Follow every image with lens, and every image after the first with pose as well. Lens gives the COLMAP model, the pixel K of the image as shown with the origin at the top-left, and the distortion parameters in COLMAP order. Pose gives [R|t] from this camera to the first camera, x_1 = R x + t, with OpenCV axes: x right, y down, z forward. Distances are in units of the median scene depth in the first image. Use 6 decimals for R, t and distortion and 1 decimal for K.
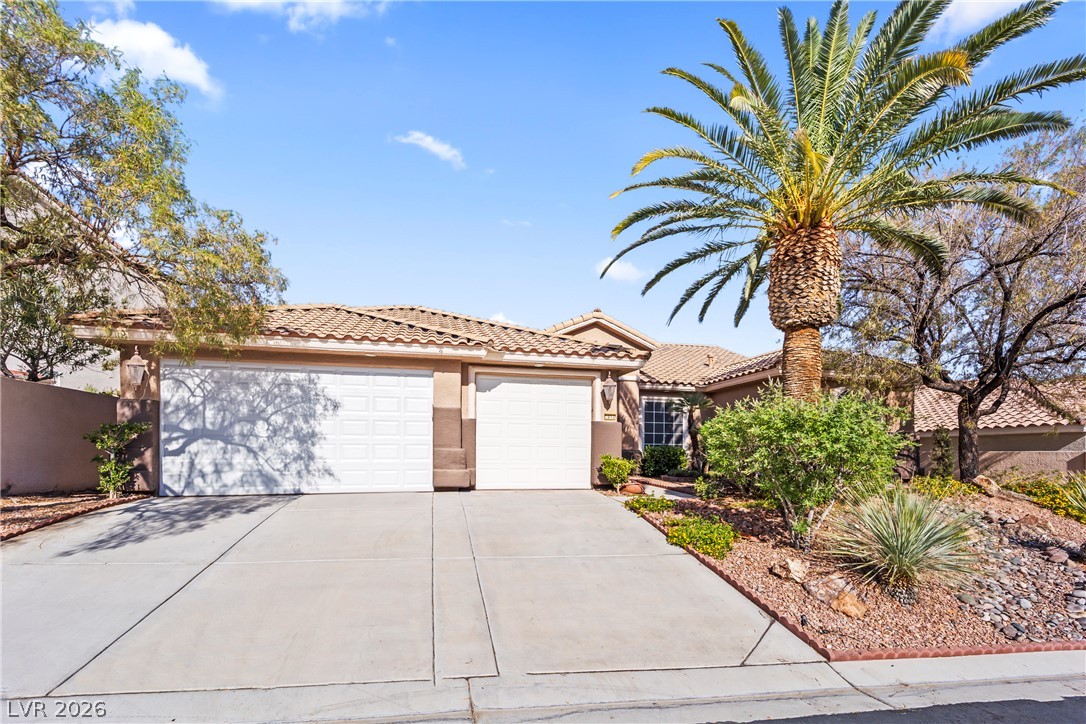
lens RADIAL K [[428.2, 0, 612.8], [0, 428.2, 307.7], [0, 0, 1]] dist [-0.001628, 0.000089]
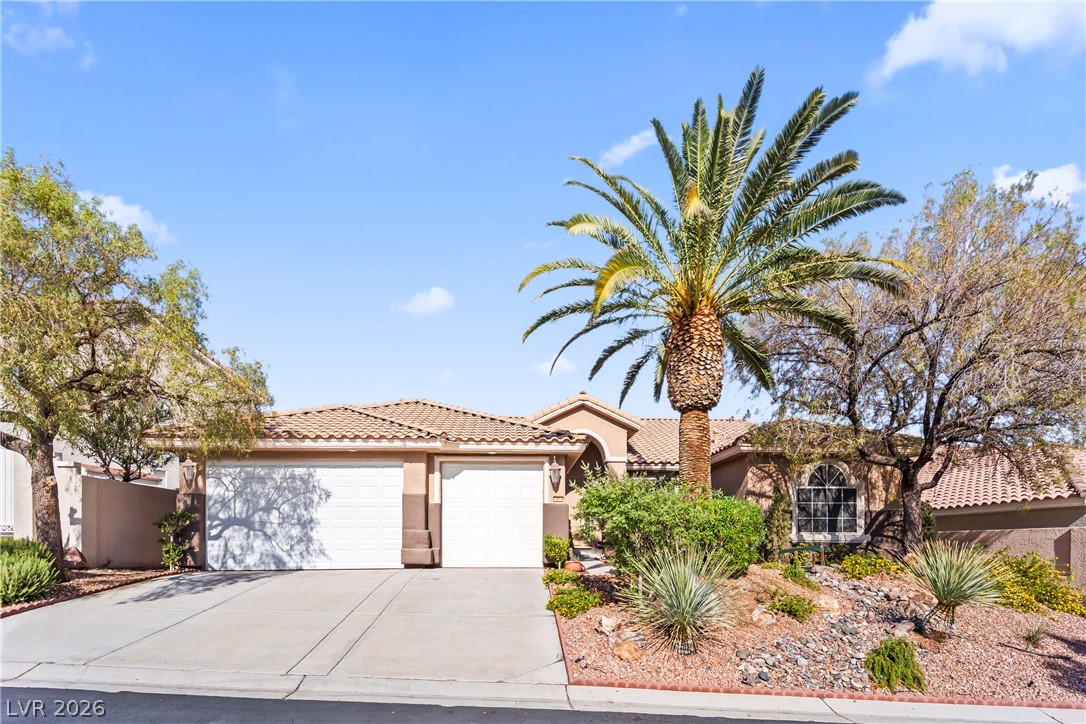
lens RADIAL K [[436.1, 0, 540.3], [0, 436.1, 366.0], [0, 0, 1]] dist [0.039299, -0.023958]
pose [[0.978132, -0.079964, -0.191998, 0.190841], [0.070628, 0.995985, -0.054997, -0.018677], [0.195625, 0.040234, 0.979853, -0.095858]]
